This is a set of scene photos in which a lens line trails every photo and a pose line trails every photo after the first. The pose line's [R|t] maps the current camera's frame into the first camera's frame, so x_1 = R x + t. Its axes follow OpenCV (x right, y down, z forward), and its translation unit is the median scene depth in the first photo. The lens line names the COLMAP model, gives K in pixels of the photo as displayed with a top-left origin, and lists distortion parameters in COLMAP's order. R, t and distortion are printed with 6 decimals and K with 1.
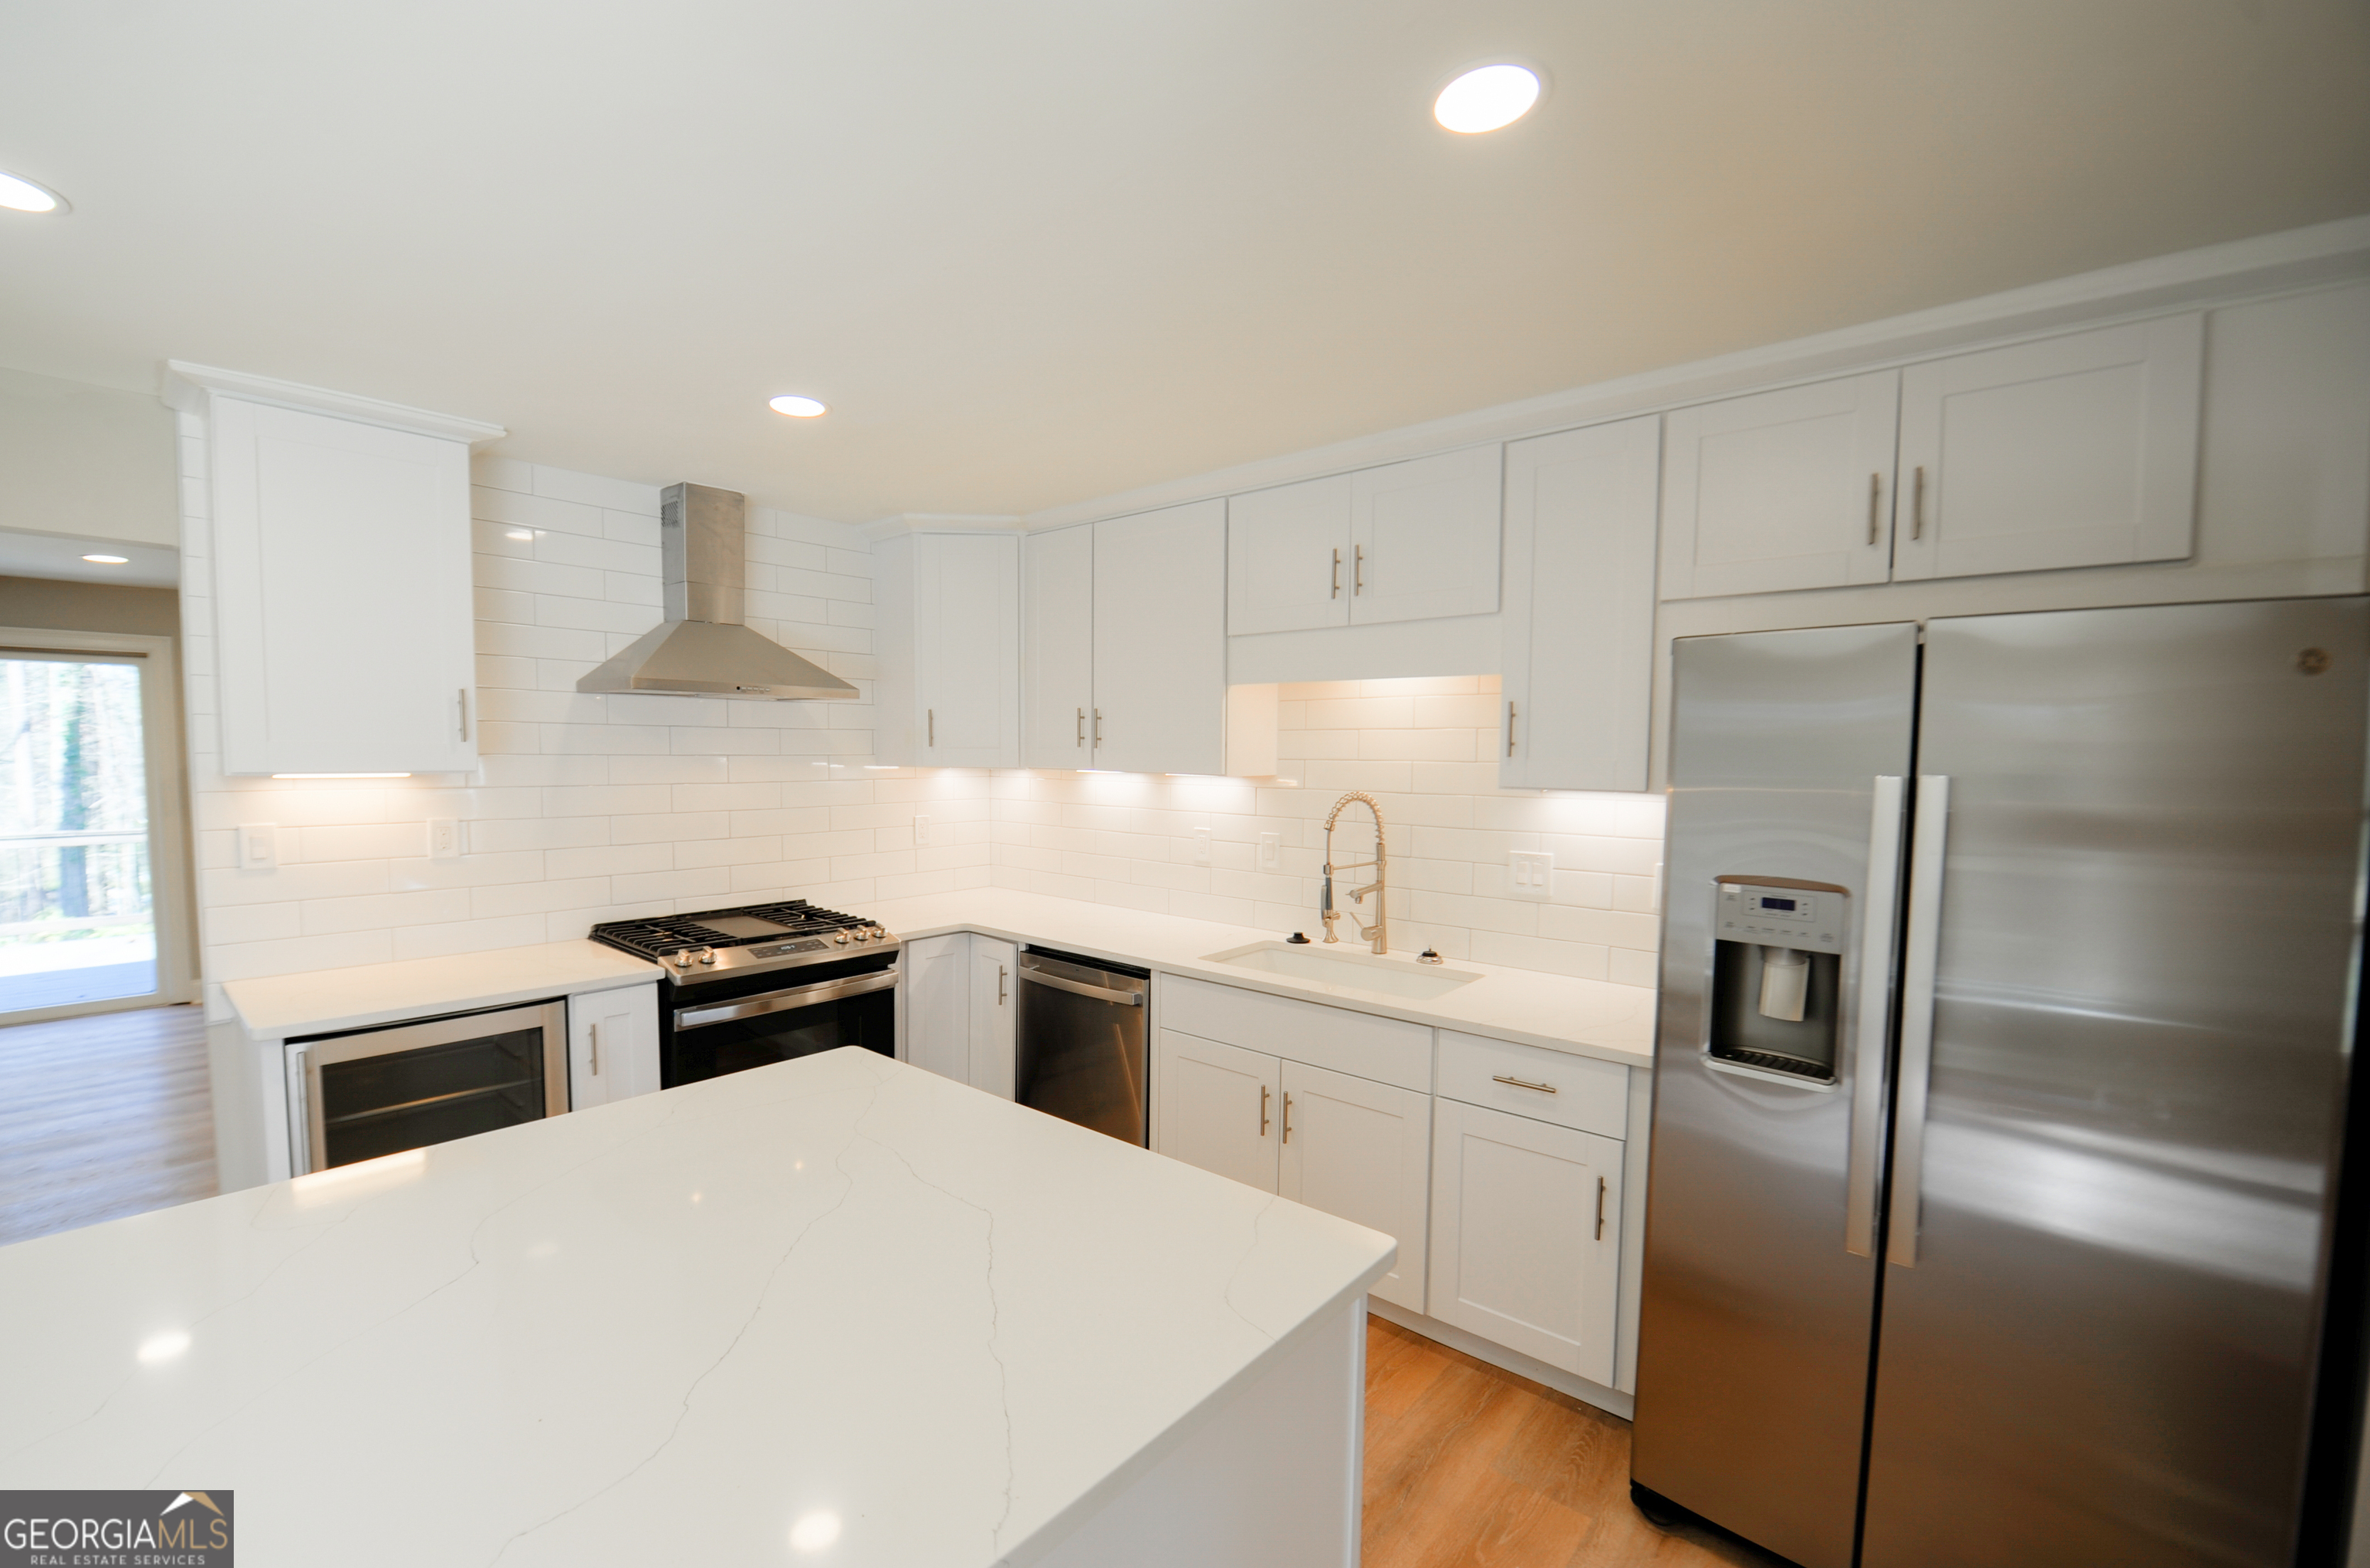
lens RADIAL K [[979.3, 0, 1163.6], [0, 979.3, 809.8], [0, 0, 1]] dist [0.000952, 0.000021]
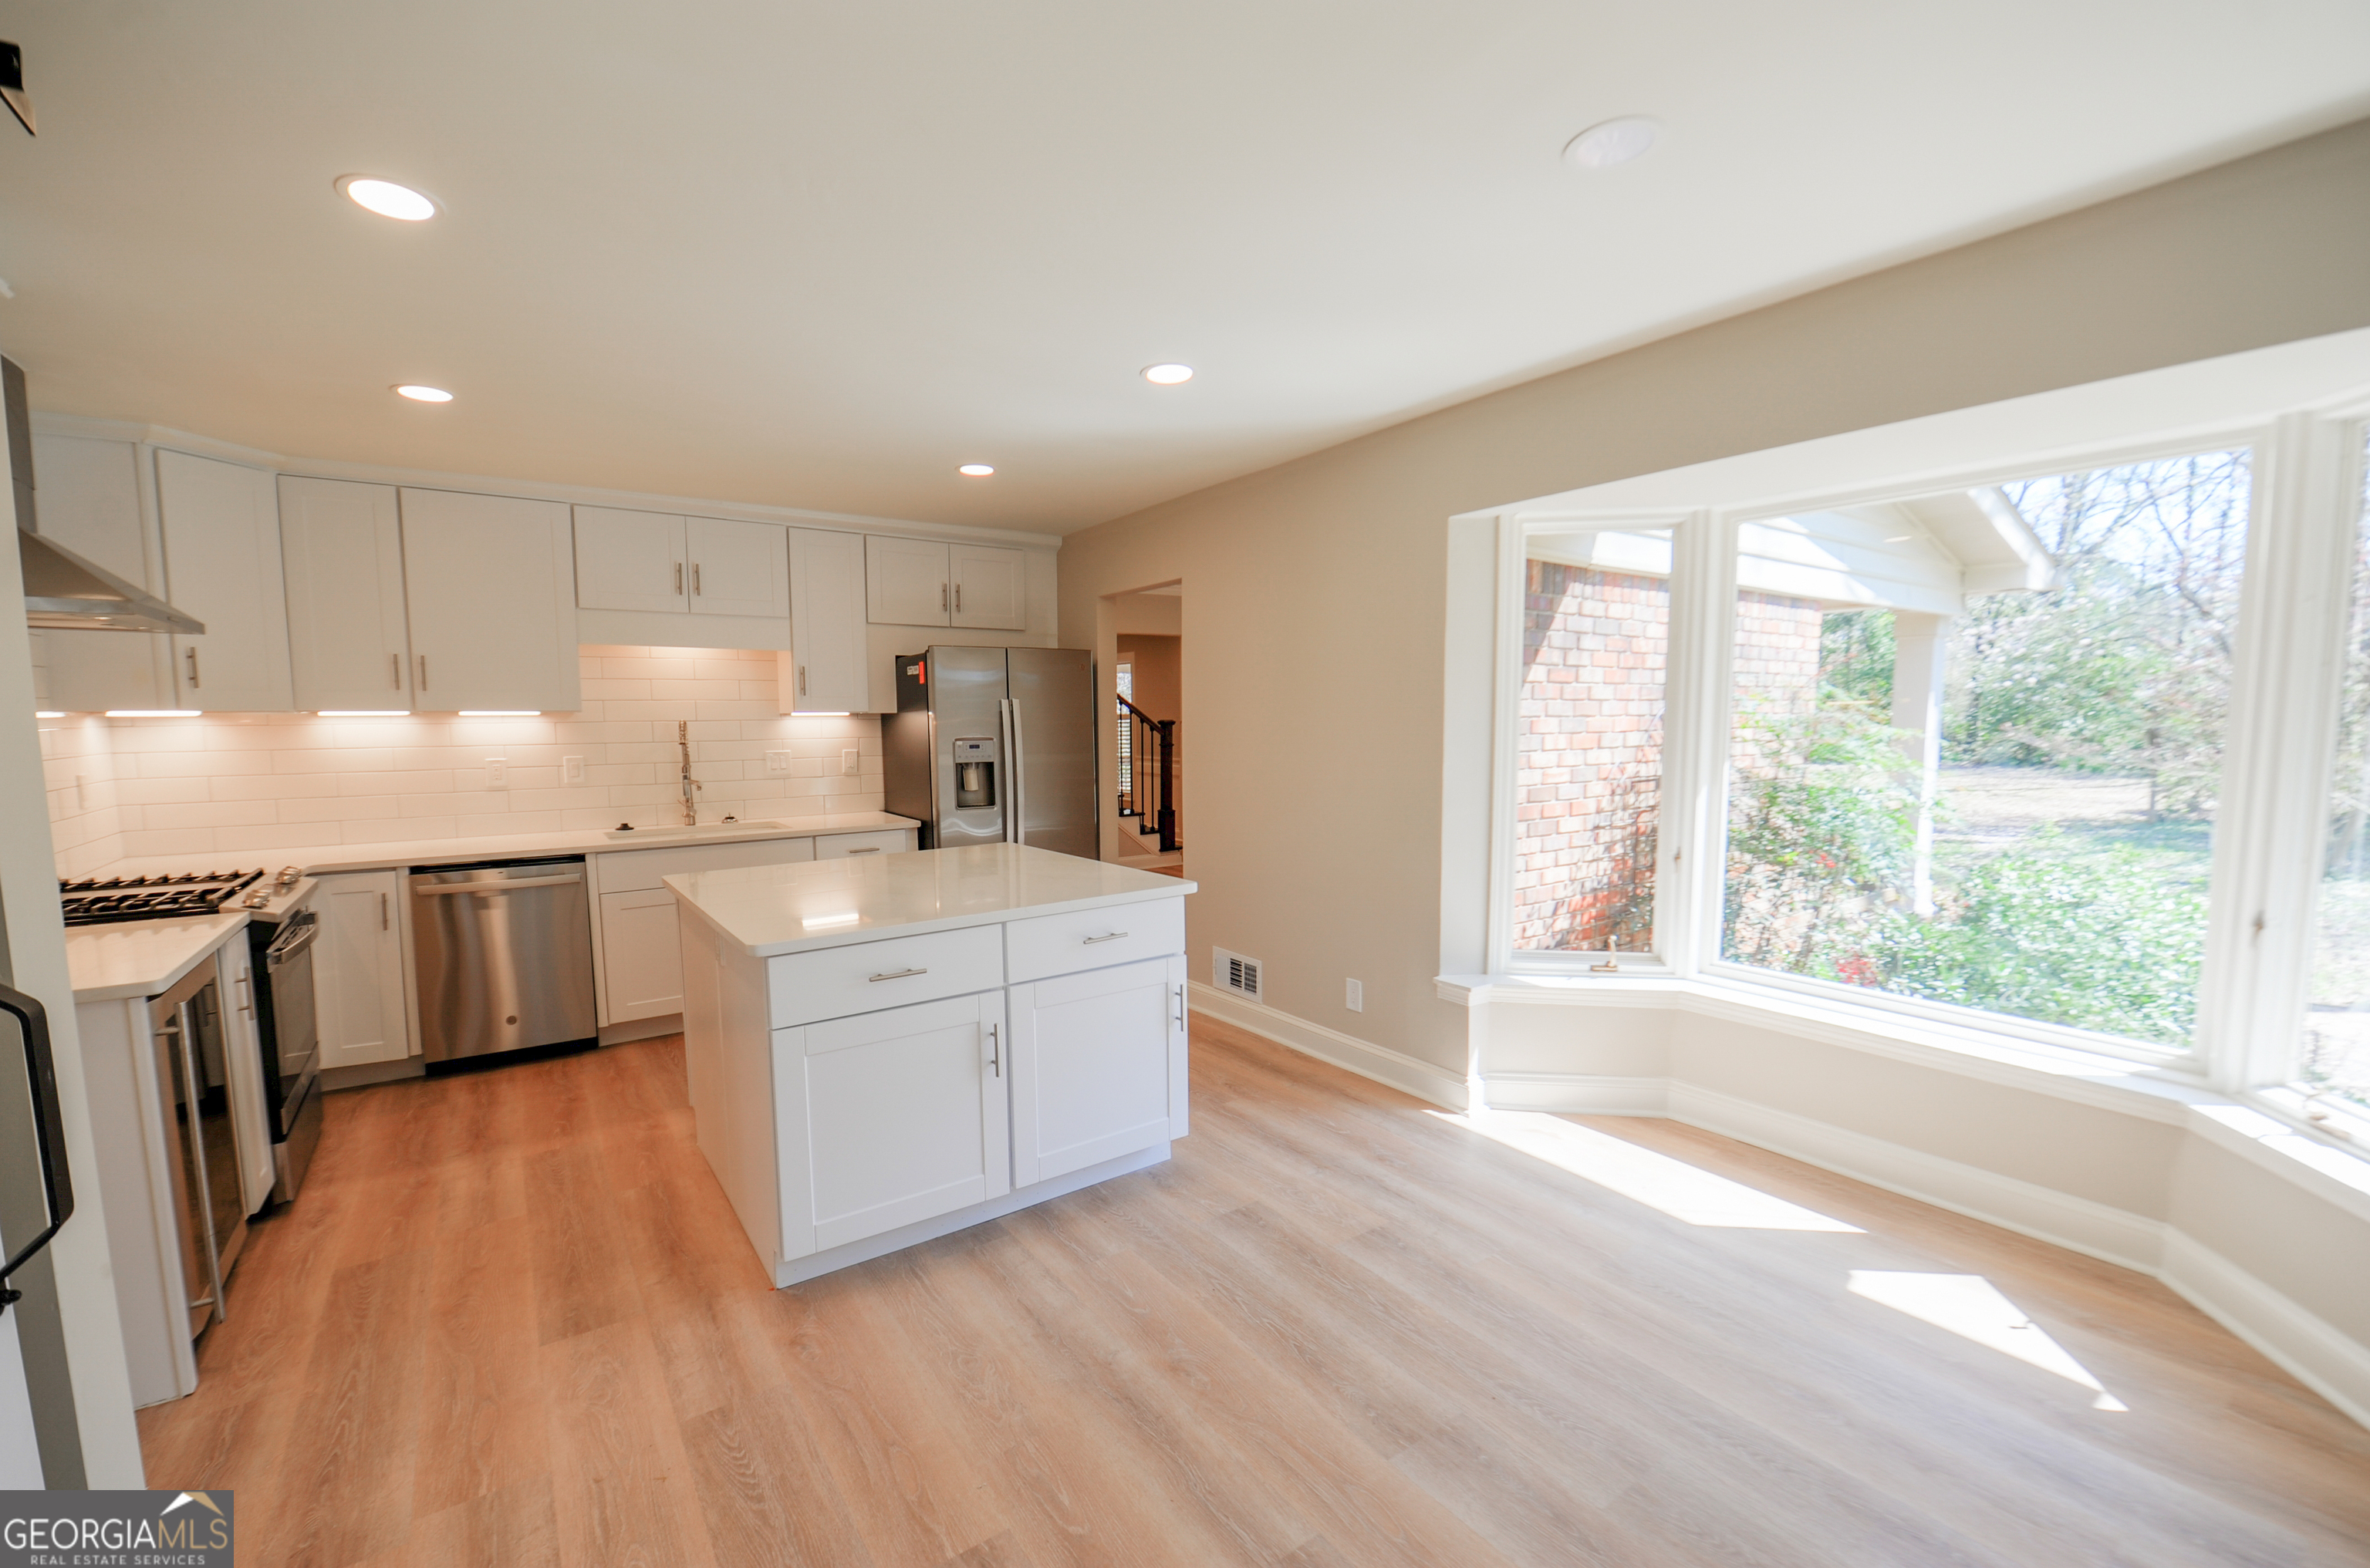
lens RADIAL K [[979.3, 0, 1163.6], [0, 979.3, 809.8], [0, 0, 1]] dist [0.000952, 0.000021]
pose [[0.255179, -0.116126, 0.959895, -1.174201], [0.059704, 0.992760, 0.104230, 0.008186], [-0.965049, 0.030712, 0.260264, -0.145551]]
